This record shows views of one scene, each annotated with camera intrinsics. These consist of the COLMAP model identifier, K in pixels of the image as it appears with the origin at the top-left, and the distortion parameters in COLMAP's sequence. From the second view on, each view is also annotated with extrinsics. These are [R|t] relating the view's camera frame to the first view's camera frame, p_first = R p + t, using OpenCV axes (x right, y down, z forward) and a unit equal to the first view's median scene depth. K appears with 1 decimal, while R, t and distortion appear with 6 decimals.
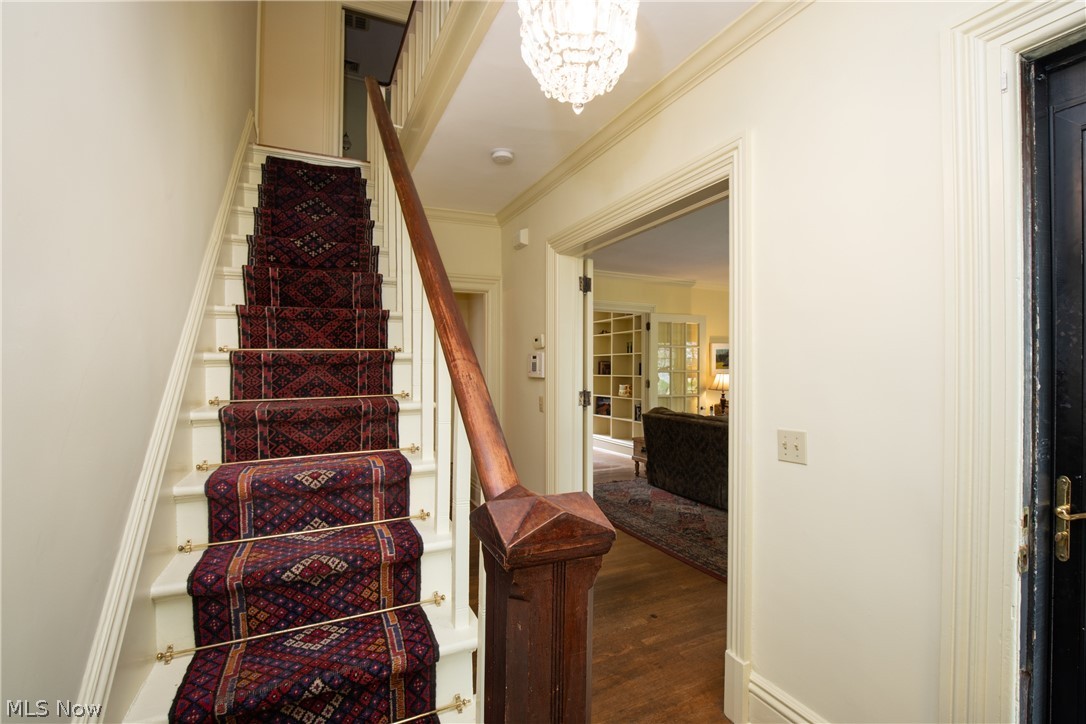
lens RADIAL K [[495.8, 0, 571.2], [0, 495.8, 372.8], [0, 0, 1]] dist [0.000230, -0.000851]
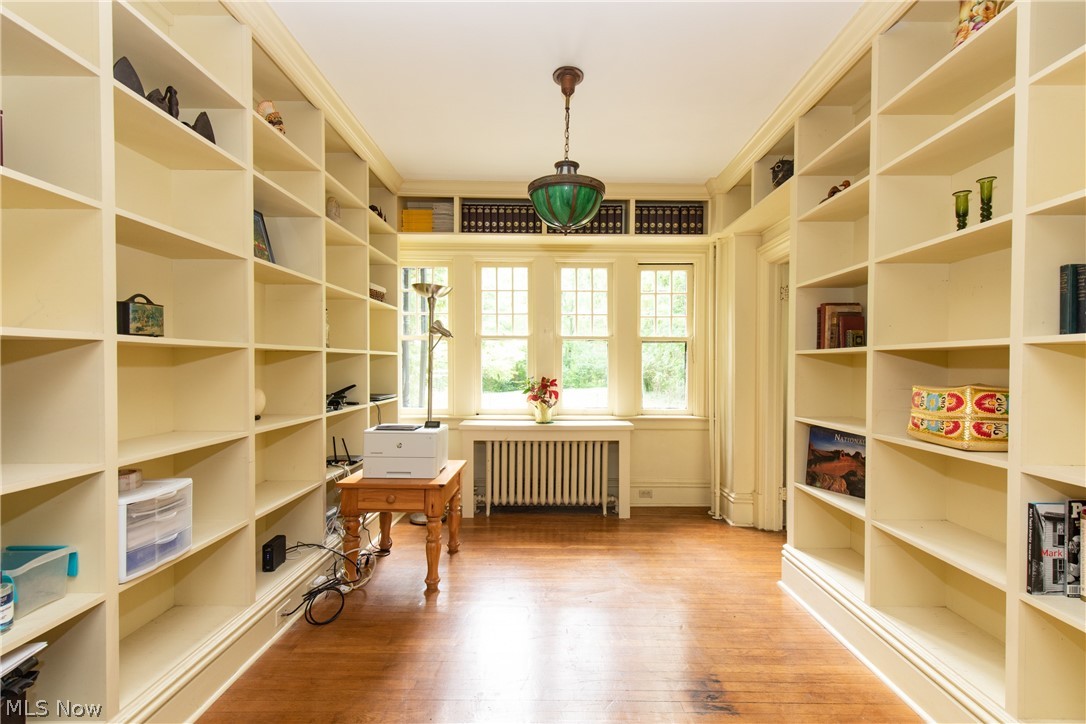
lens RADIAL K [[495.8, 0, 552.9], [0, 495.8, 373.5], [0, 0, 1]] dist [0.000230, -0.000851]
pose [[0.884930, 0.001392, -0.465722, 0.086863], [0.004536, 0.999922, 0.011606, 0.023361], [0.465702, -0.012383, 0.884855, 1.094630]]
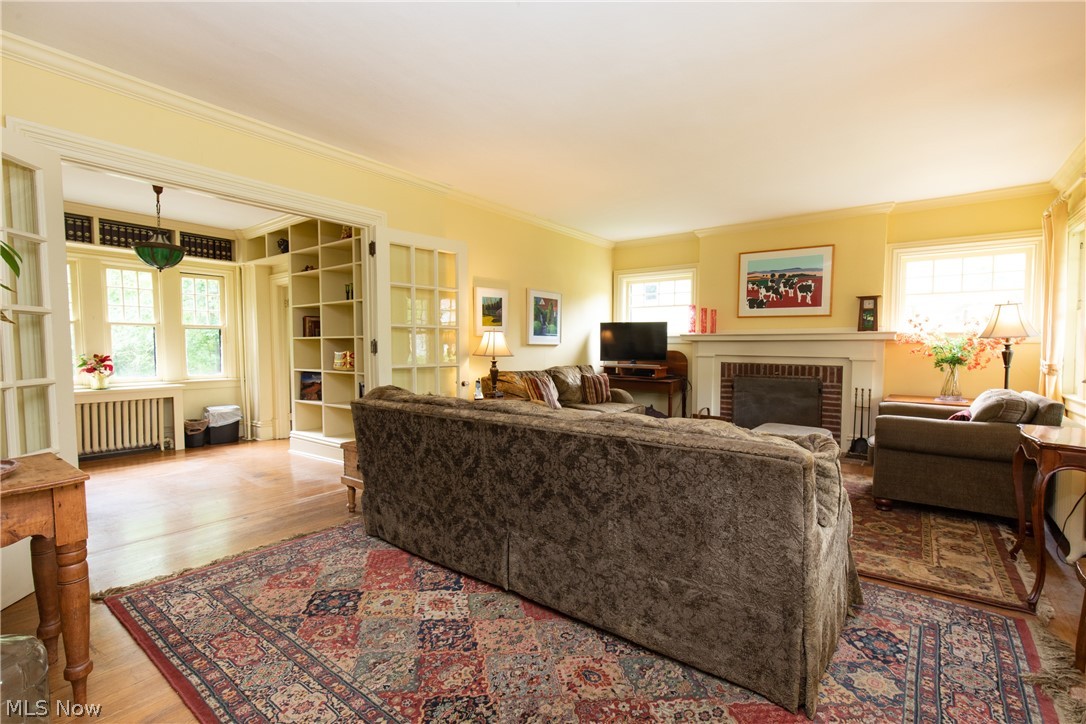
lens RADIAL K [[495.8, 0, 545.2], [0, 495.8, 372.9], [0, 0, 1]] dist [0.000230, -0.000851]
pose [[0.910820, -0.030261, 0.411692, 0.122189], [0.008438, 0.998466, 0.054723, 0.029070], [-0.412717, -0.046369, 0.909678, 0.476960]]
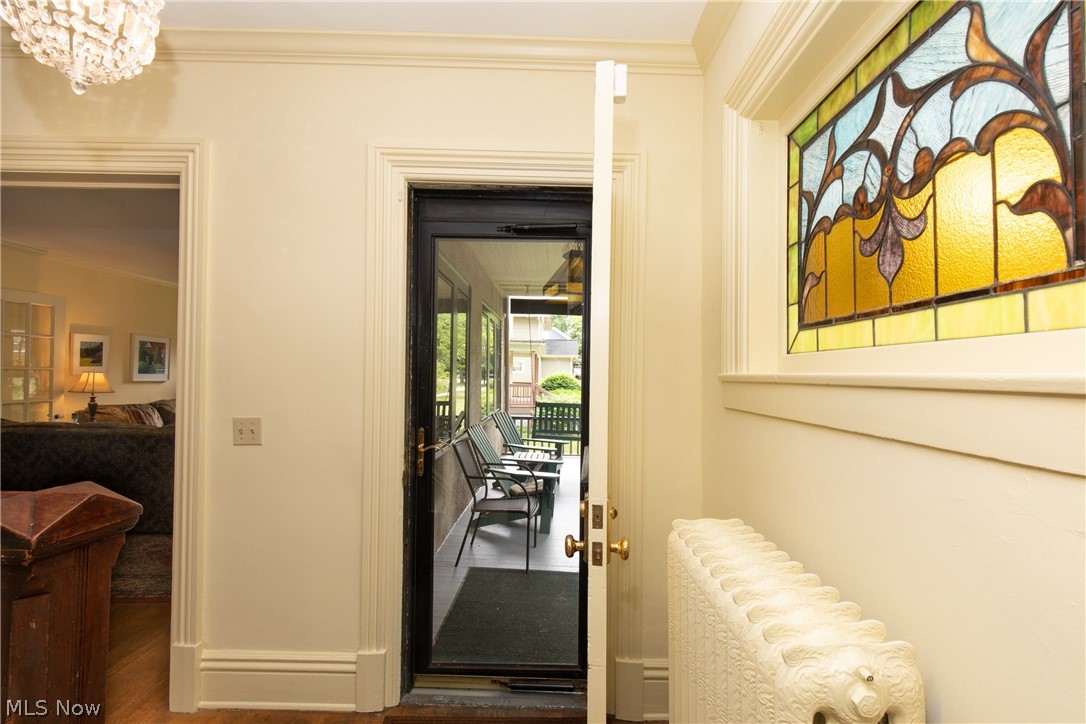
lens RADIAL K [[495.8, 0, 554.1], [0, 495.8, 366.6], [0, 0, 1]] dist [0.000230, -0.000851]
pose [[0.466430, 0.011735, 0.884480, -0.076092], [-0.000313, 0.999914, -0.013101, 0.004664], [-0.884558, 0.005834, 0.466394, -0.051772]]
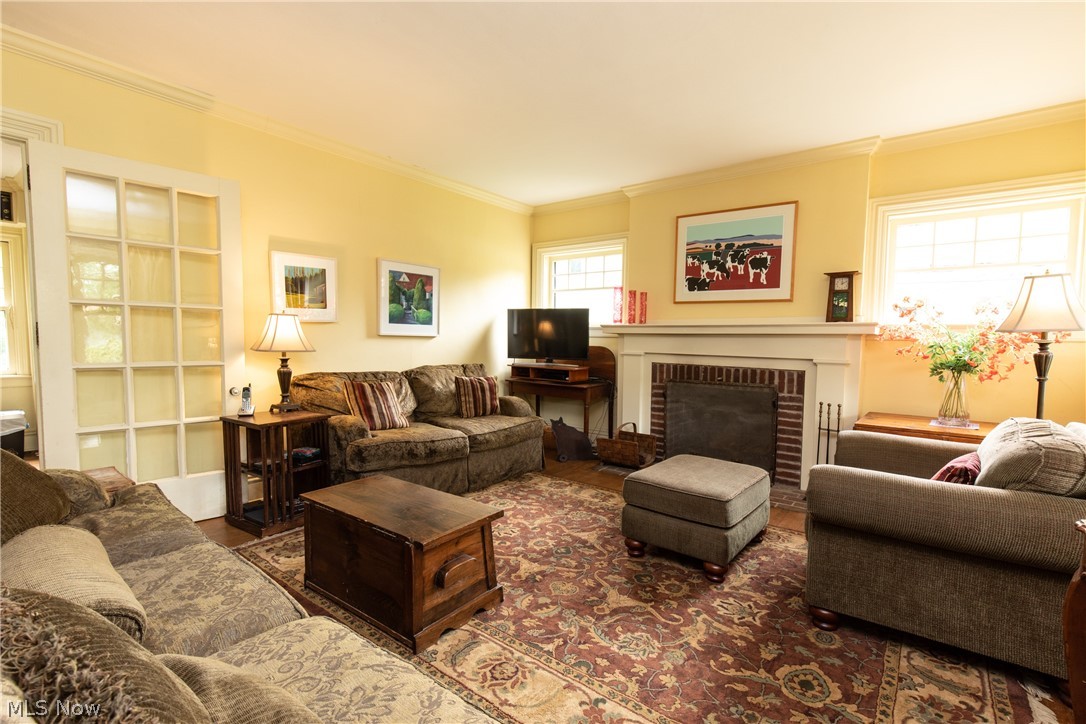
lens RADIAL K [[495.8, 0, 559.3], [0, 495.8, 373.0], [0, 0, 1]] dist [0.000230, -0.000851]
pose [[0.912855, -0.023826, 0.407587, 0.469374], [-0.003666, 0.997777, 0.066538, 0.032000], [-0.408266, -0.062234, 0.910739, 0.634467]]
